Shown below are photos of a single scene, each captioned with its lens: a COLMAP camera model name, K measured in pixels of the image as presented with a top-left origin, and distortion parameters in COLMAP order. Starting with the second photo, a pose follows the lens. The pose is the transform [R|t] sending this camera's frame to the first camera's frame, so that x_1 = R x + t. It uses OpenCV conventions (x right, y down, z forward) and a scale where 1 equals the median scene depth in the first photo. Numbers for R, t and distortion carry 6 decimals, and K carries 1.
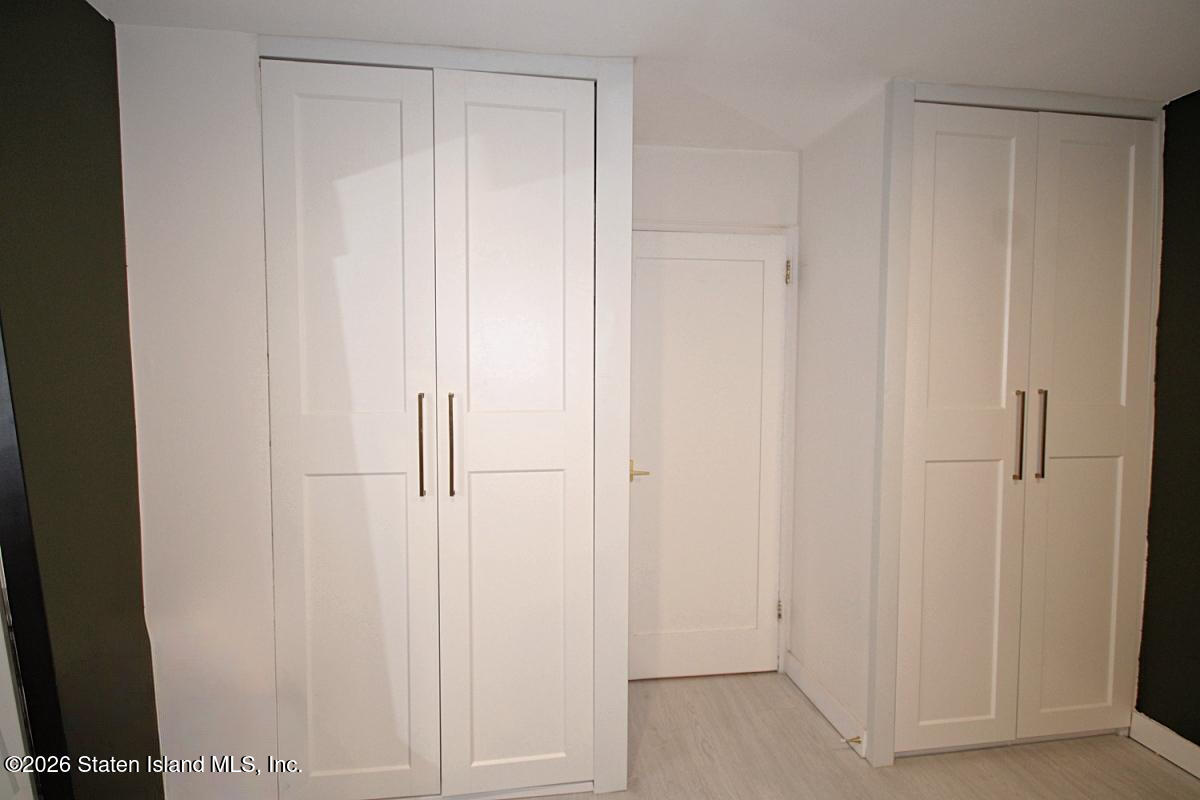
lens RADIAL K [[611.8, 0, 599.6], [0, 611.8, 403.8], [0, 0, 1]] dist [0.001041, -0.002972]
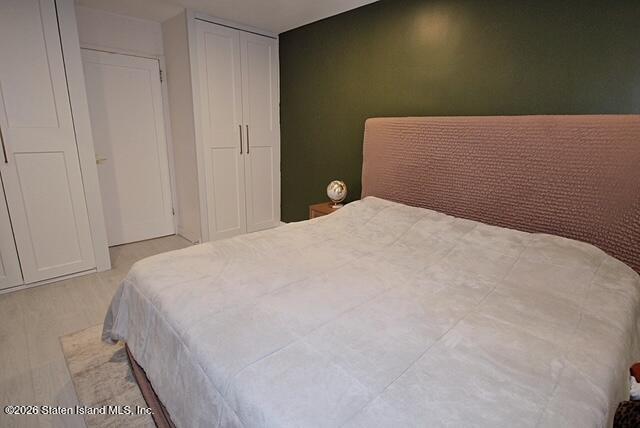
lens RADIAL K [[326.3, 0, 319.3], [0, 326.3, 210.1], [0, 0, 1]] dist [0.001041, -0.002972]
pose [[0.810743, -0.131156, 0.570521, 0.000496], [0.012880, 0.978339, 0.206606, 0.062229], [-0.585261, -0.160156, 0.794871, -0.635675]]
